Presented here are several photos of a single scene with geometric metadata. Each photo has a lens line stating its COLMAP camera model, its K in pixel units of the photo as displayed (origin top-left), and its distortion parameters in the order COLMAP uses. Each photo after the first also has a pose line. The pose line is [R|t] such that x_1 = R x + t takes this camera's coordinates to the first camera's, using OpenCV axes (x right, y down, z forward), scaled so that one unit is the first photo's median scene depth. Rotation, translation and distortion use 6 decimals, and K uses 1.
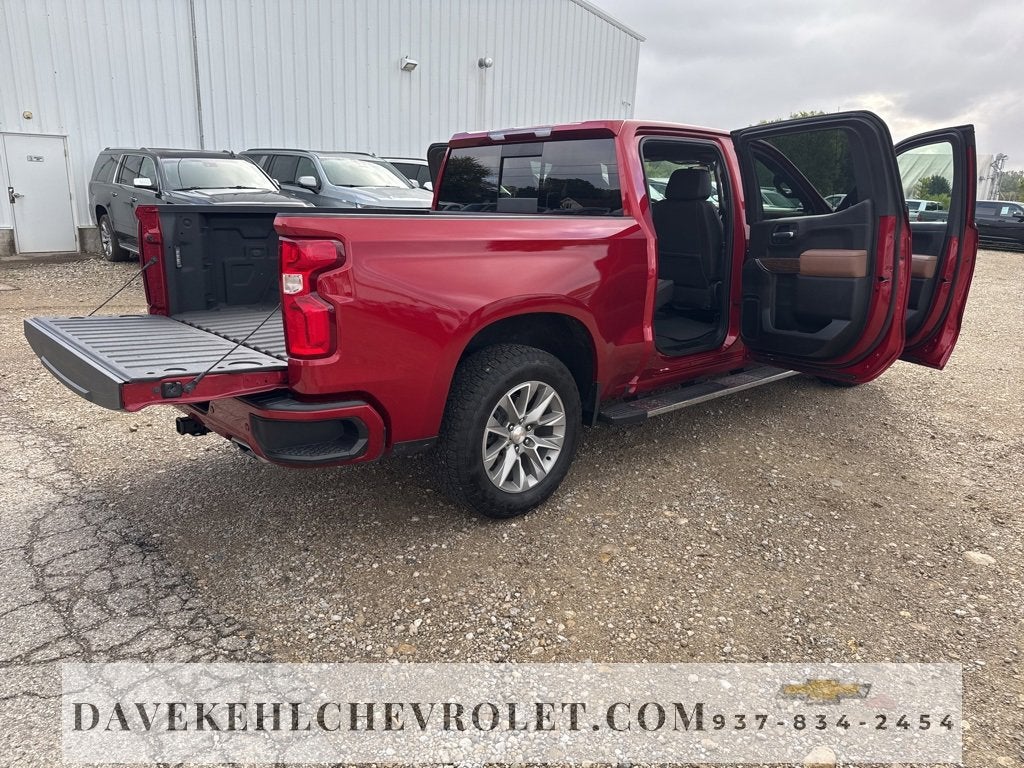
lens RADIAL K [[747.3, 0, 512.0], [0, 747.3, 384.0], [0, 0, 1]] dist [0.050271, -0.076147]
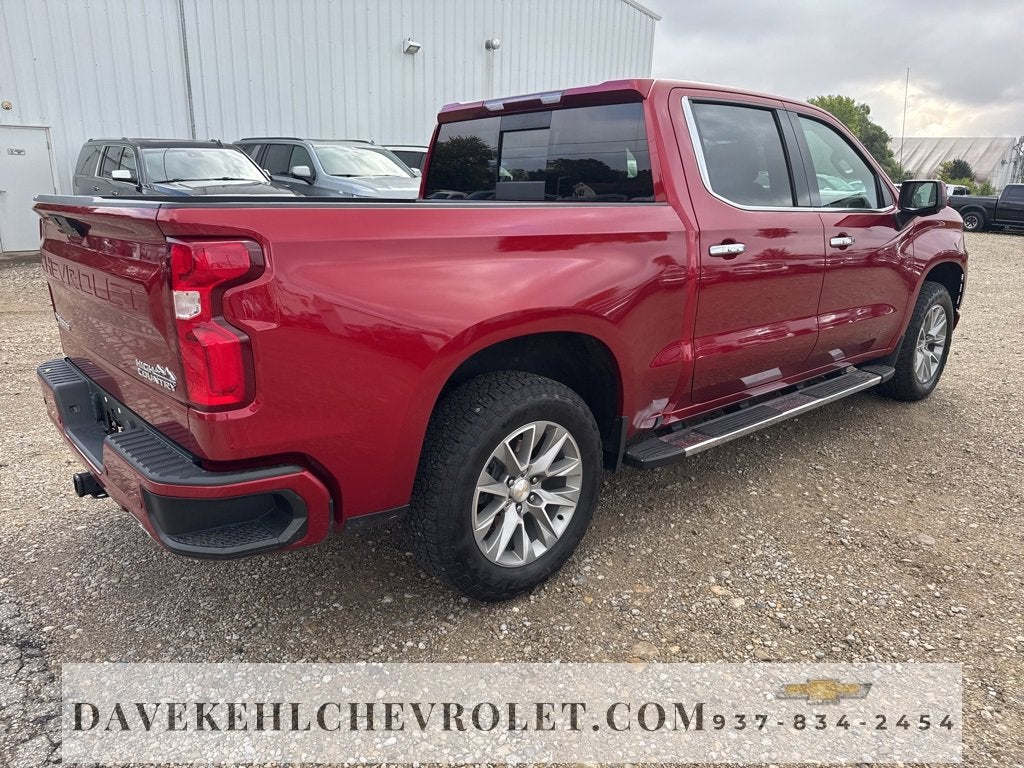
lens RADIAL K [[720.3, 0, 512.0], [0, 720.3, 384.0], [0, 0, 1]] dist [0.015210, -0.023077]
pose [[0.999746, -0.007927, -0.021092, 0.015597], [0.008357, 0.999758, 0.020361, -0.054129], [0.020925, -0.020533, 0.999570, 0.259090]]
